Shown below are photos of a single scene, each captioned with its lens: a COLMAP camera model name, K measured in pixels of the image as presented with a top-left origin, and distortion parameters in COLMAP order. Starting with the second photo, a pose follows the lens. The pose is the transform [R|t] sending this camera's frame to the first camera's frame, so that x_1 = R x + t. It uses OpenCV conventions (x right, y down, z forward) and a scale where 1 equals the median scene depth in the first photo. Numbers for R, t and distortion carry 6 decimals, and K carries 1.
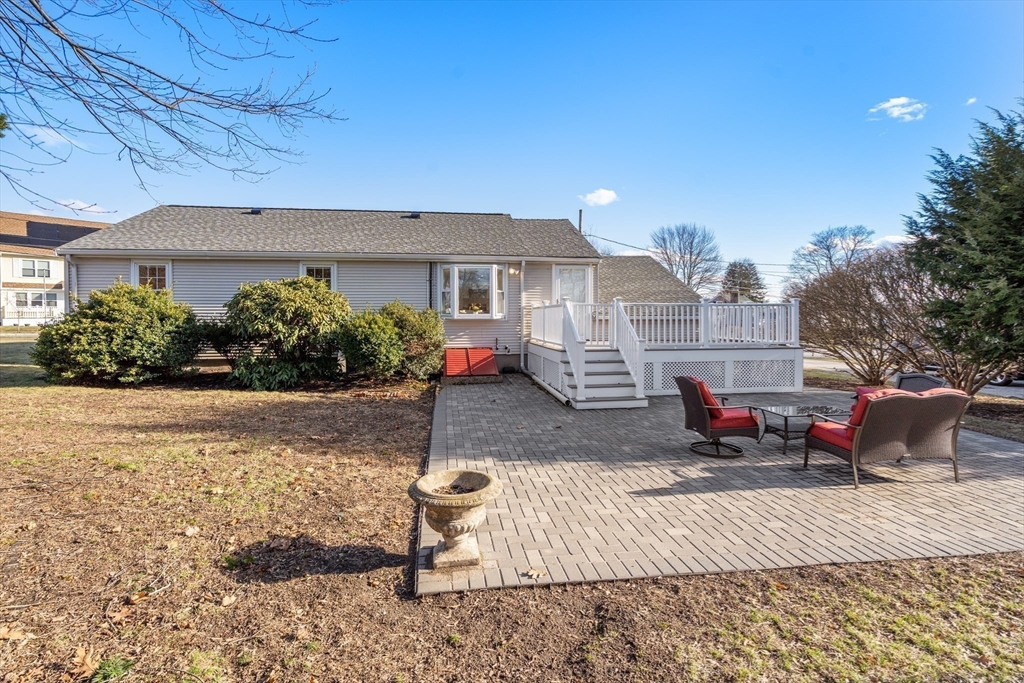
lens RADIAL K [[469.9, 0, 509.7], [0, 469.9, 333.5], [0, 0, 1]] dist [-0.004447, 0.000248]
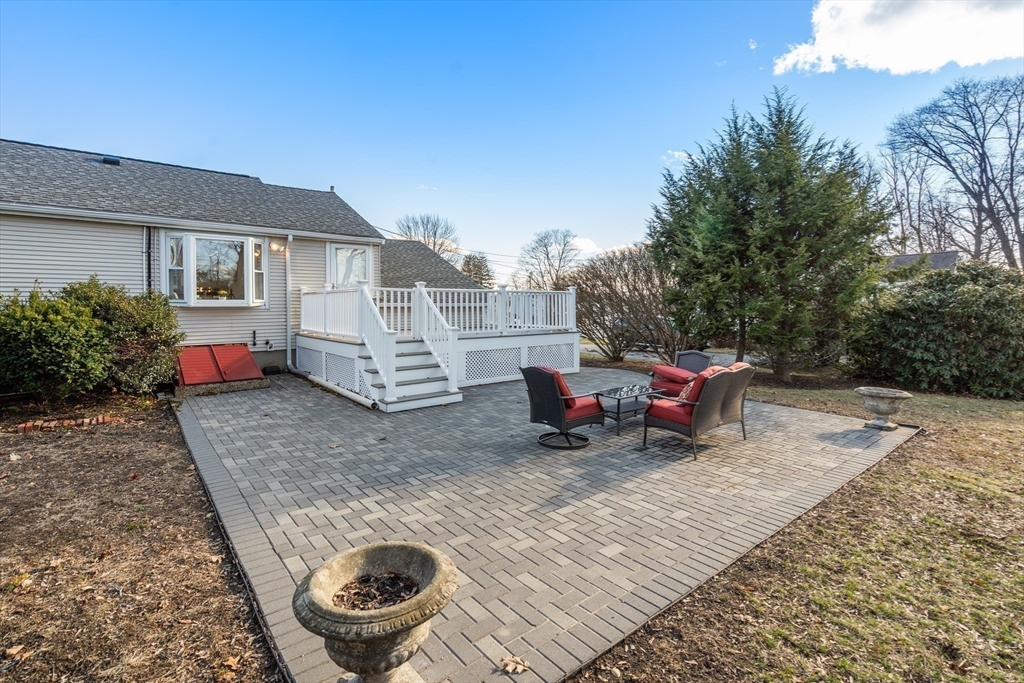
lens RADIAL K [[469.9, 0, 509.7], [0, 469.9, 333.5], [0, 0, 1]] dist [-0.004447, 0.000248]
pose [[0.854025, -0.030852, 0.519317, -0.103878], [0.017846, 0.999390, 0.030025, -0.002691], [-0.519926, -0.016374, 0.854054, 0.158230]]
